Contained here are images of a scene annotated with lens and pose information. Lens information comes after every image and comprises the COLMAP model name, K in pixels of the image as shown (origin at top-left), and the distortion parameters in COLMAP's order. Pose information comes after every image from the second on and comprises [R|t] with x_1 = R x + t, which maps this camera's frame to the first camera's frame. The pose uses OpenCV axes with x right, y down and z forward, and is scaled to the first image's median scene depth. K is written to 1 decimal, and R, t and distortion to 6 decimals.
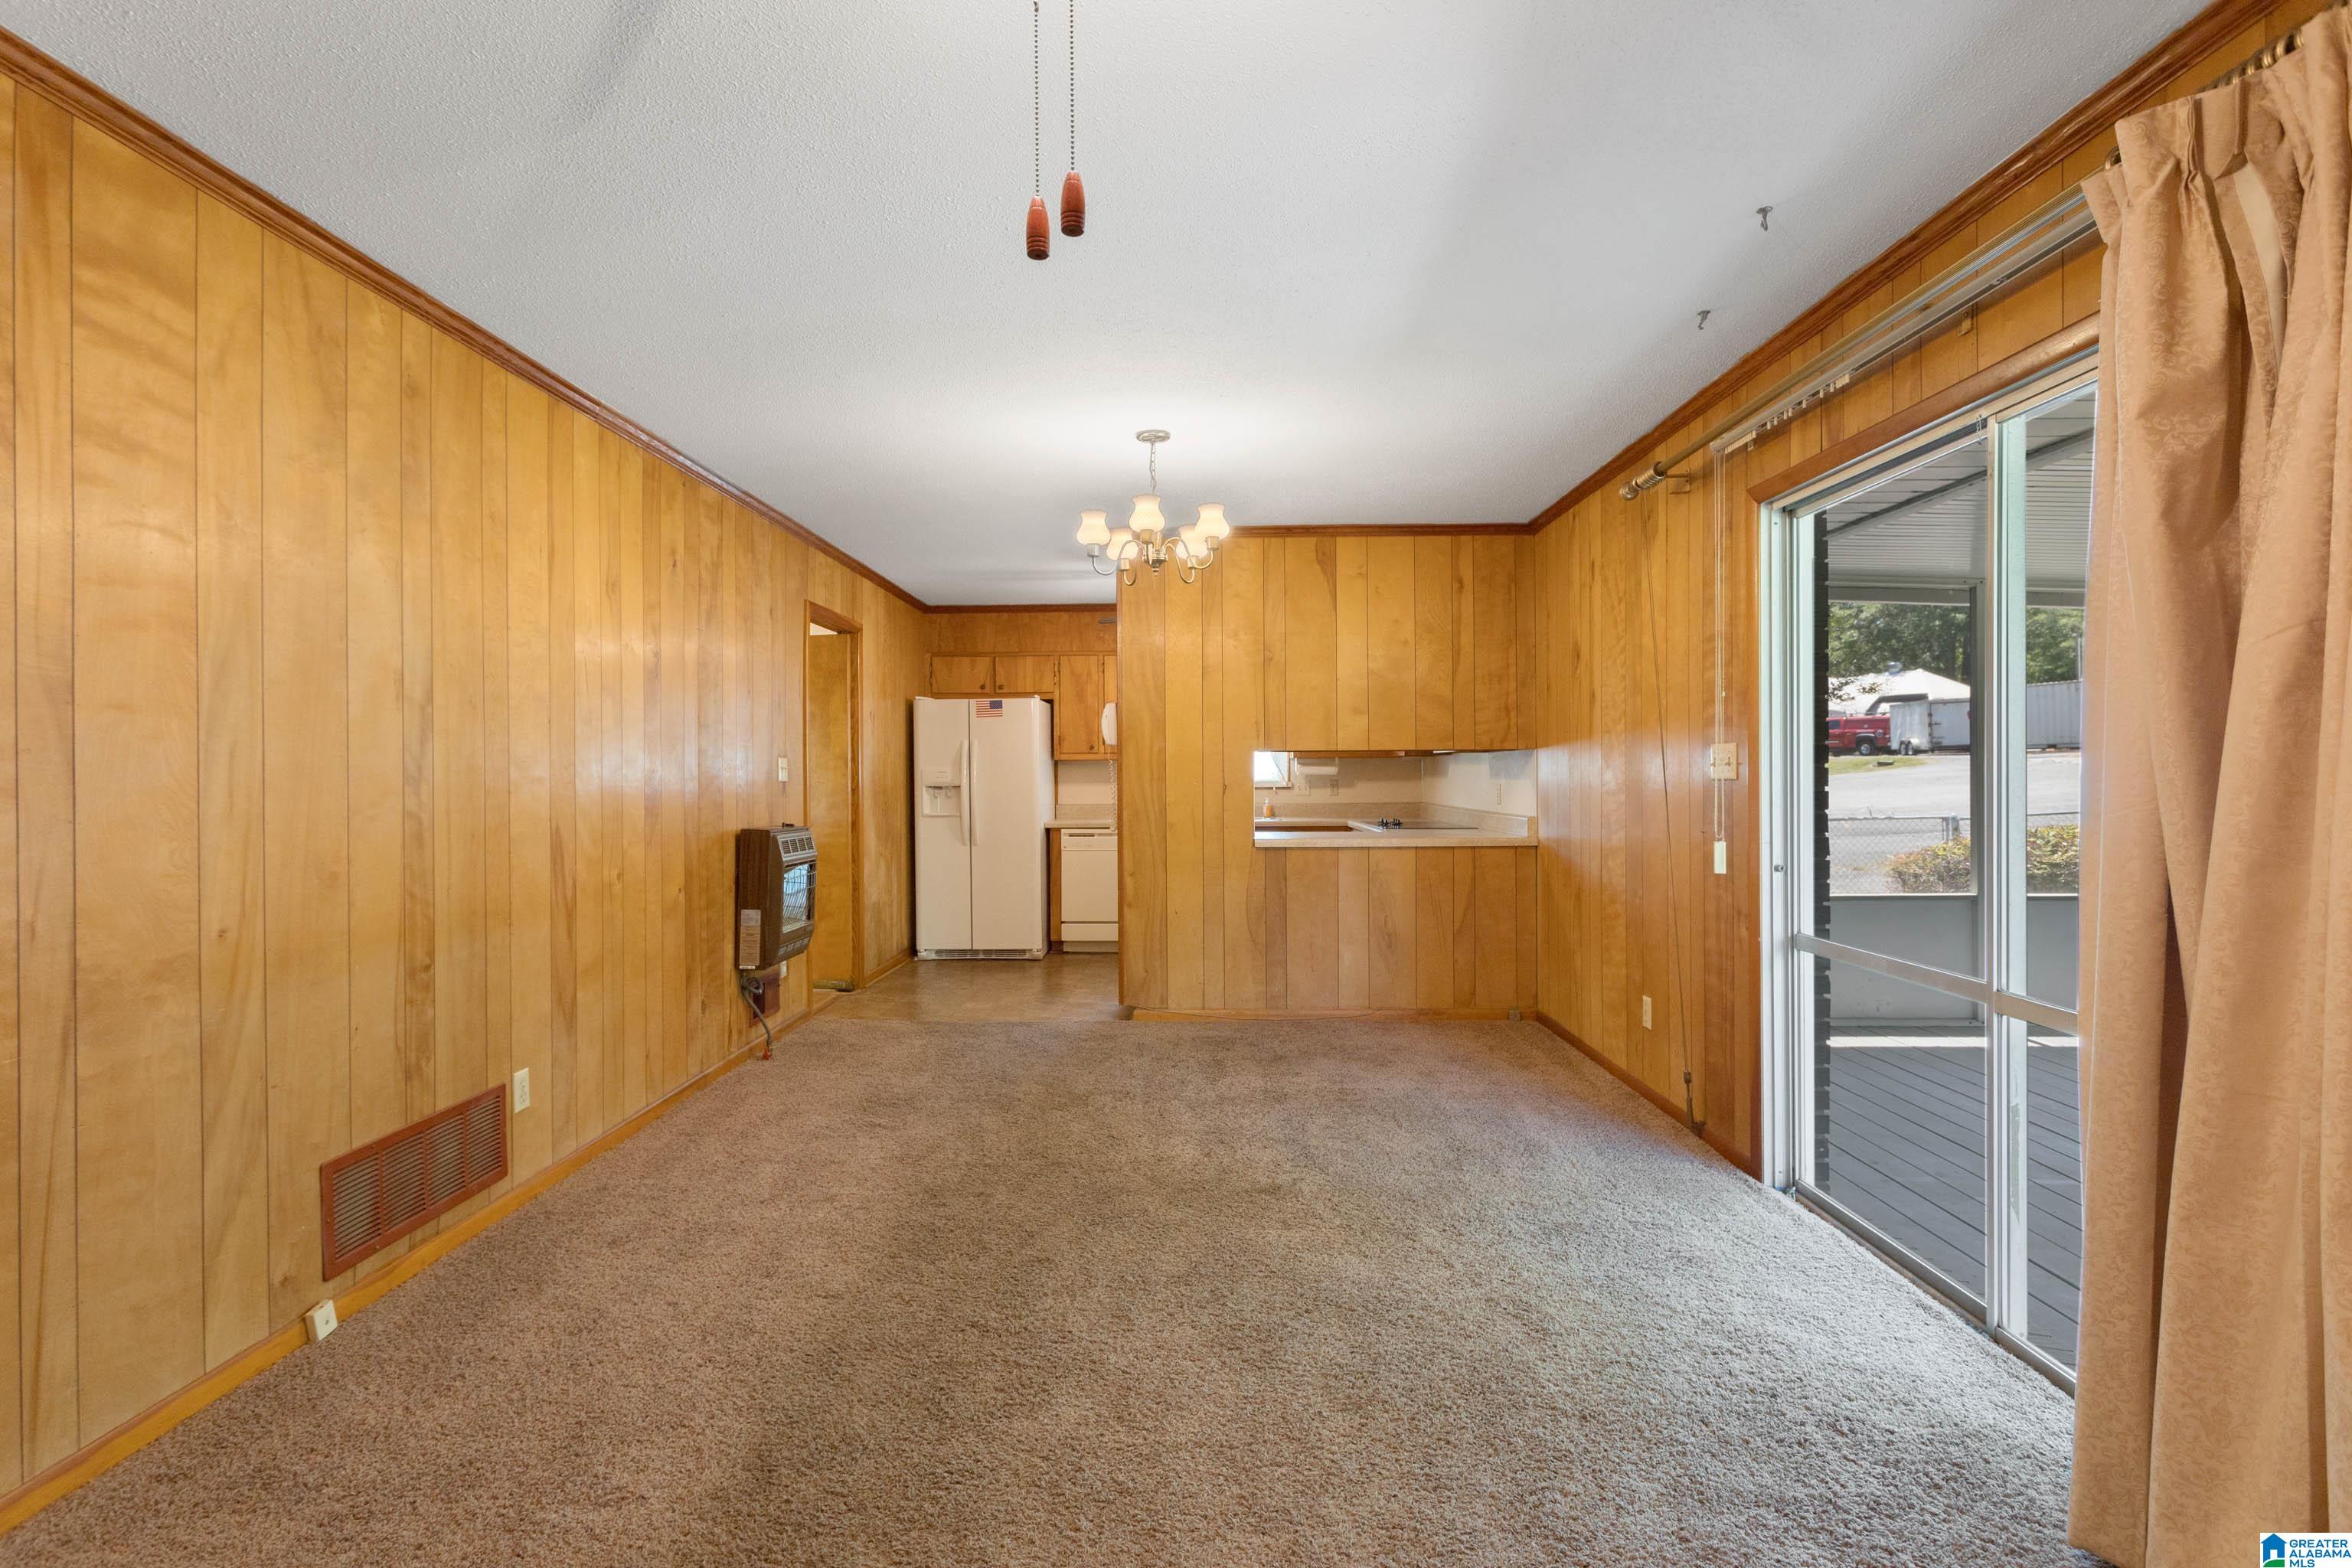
lens RADIAL K [[1134.3, 0, 1183.2], [0, 1134.3, 780.2], [0, 0, 1]] dist [0.015949, -0.003078]
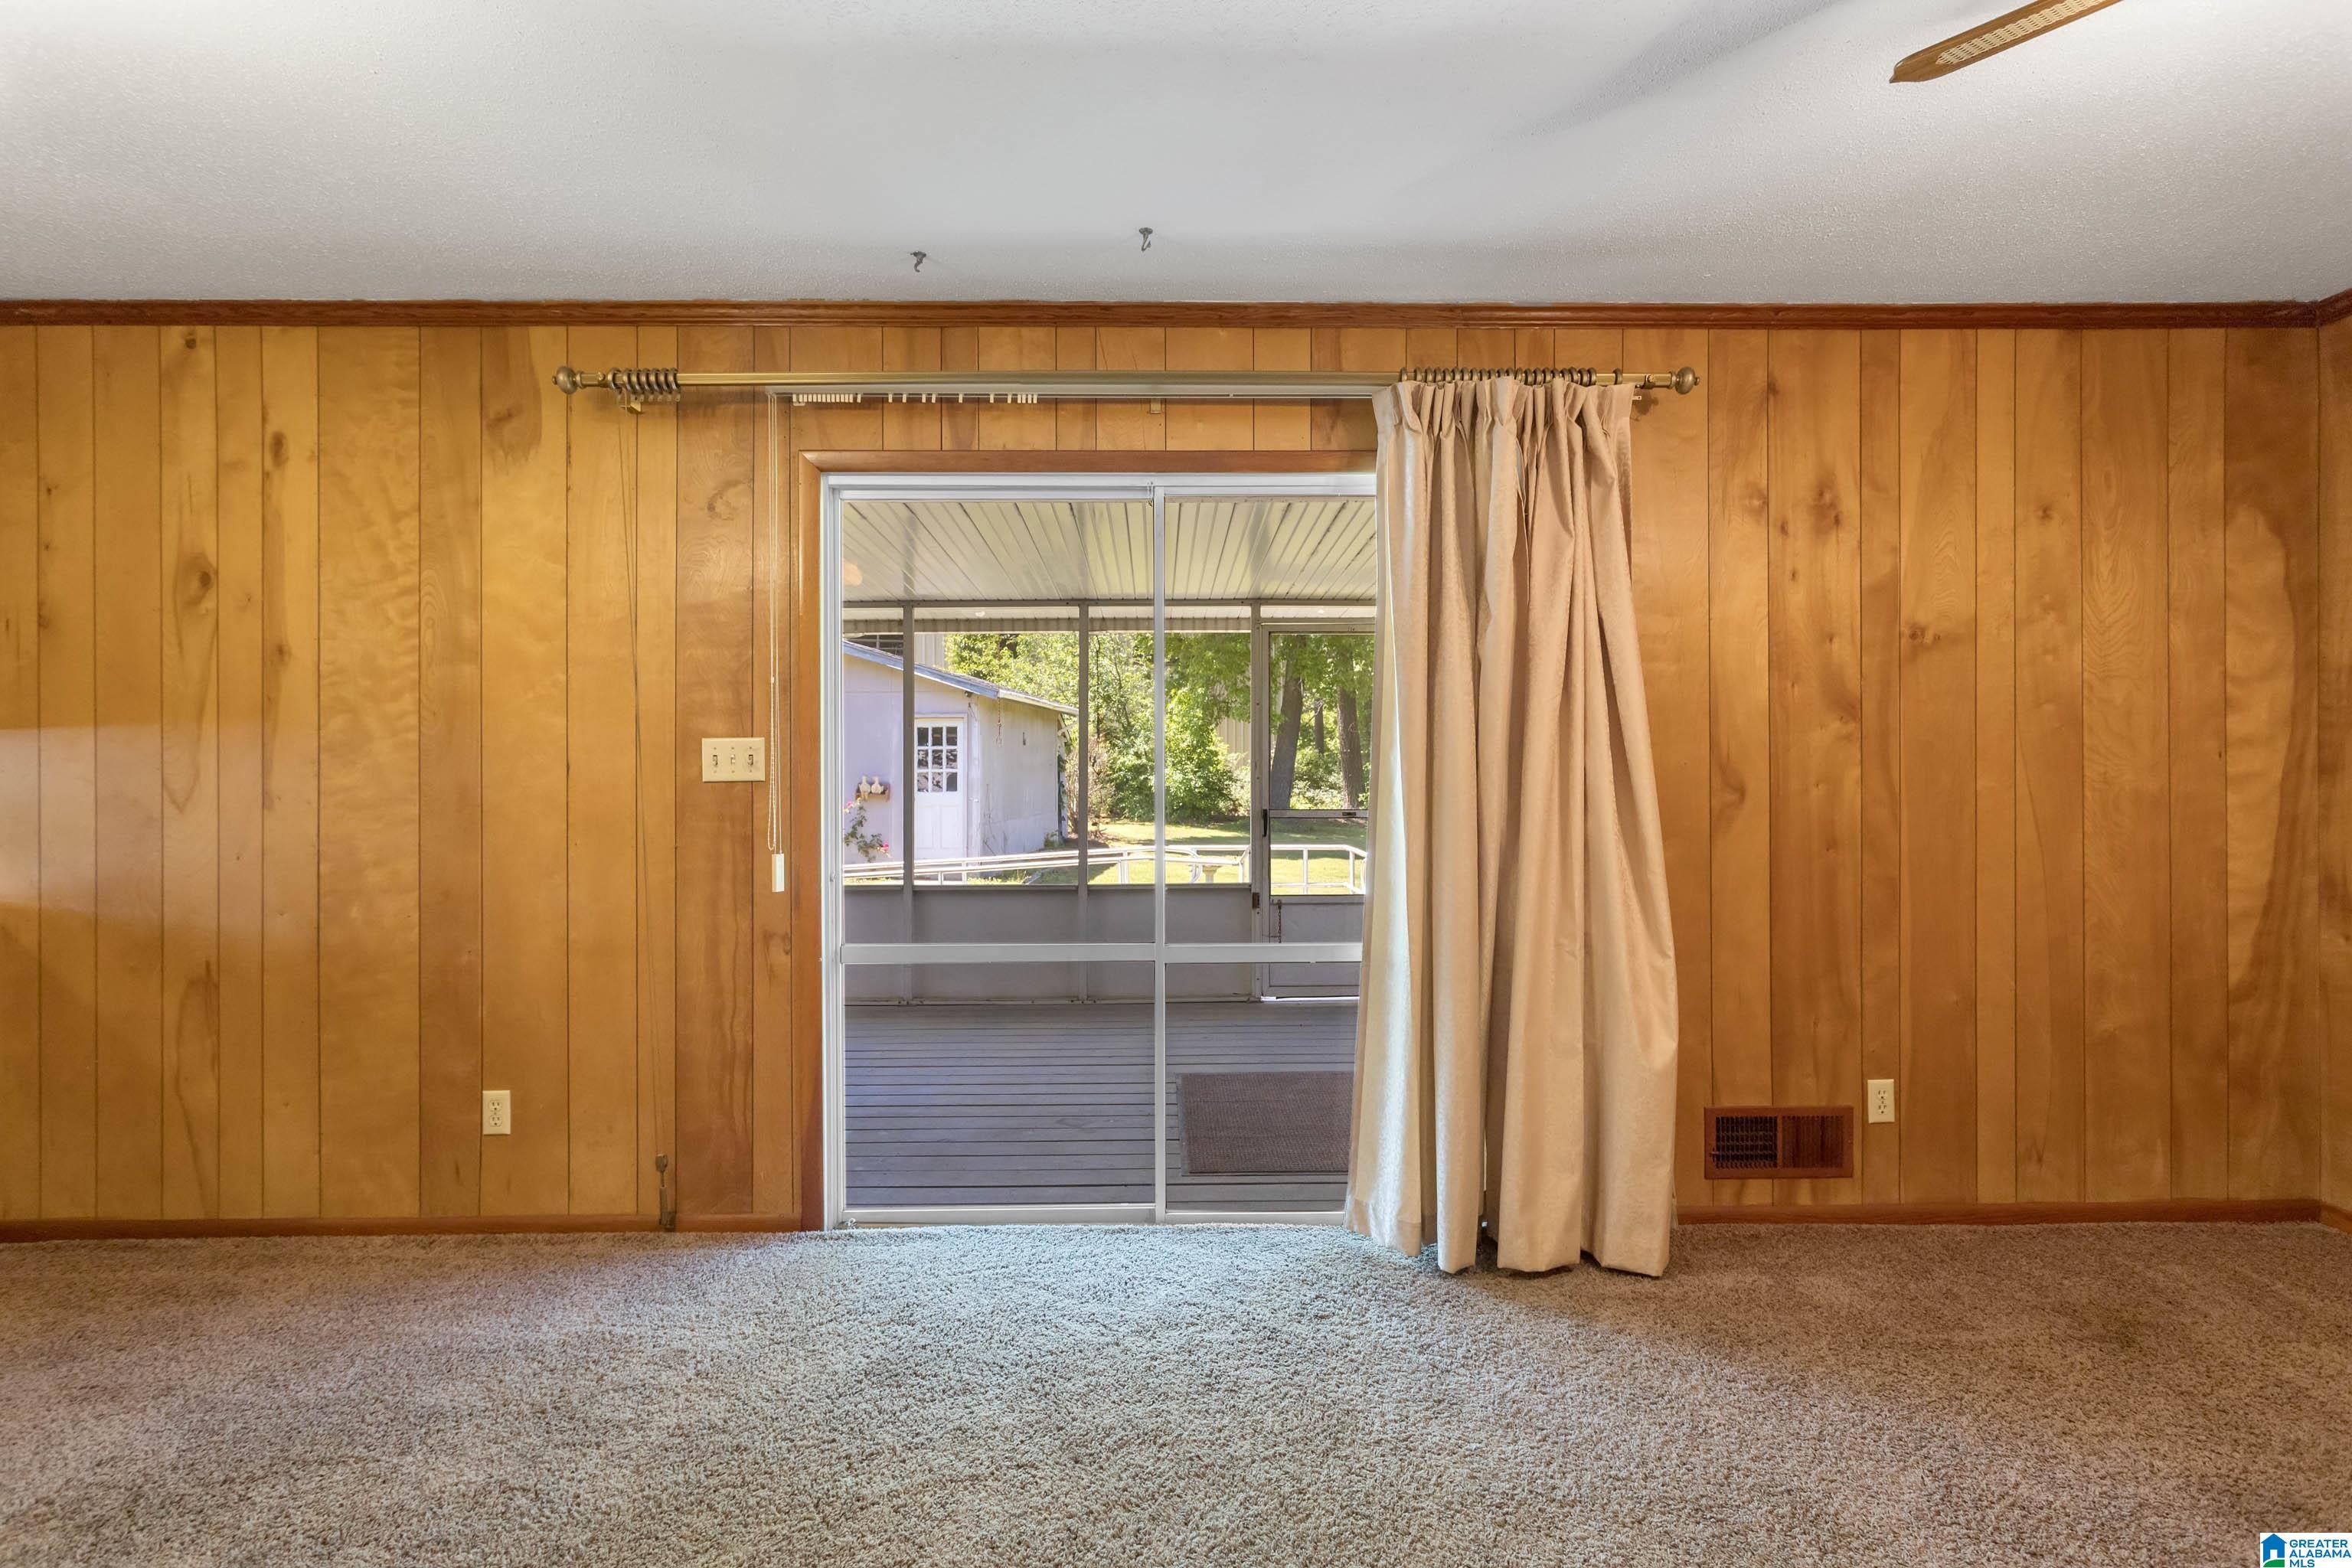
lens RADIAL K [[1134.3, 0, 1184.6], [0, 1134.3, 784.9], [0, 0, 1]] dist [0.015949, -0.003078]
pose [[-0.039354, -0.009662, 0.999179, -0.382163], [0.002790, 0.999948, 0.009779, -0.004860], [-0.999221, 0.003172, -0.039325, 0.732013]]
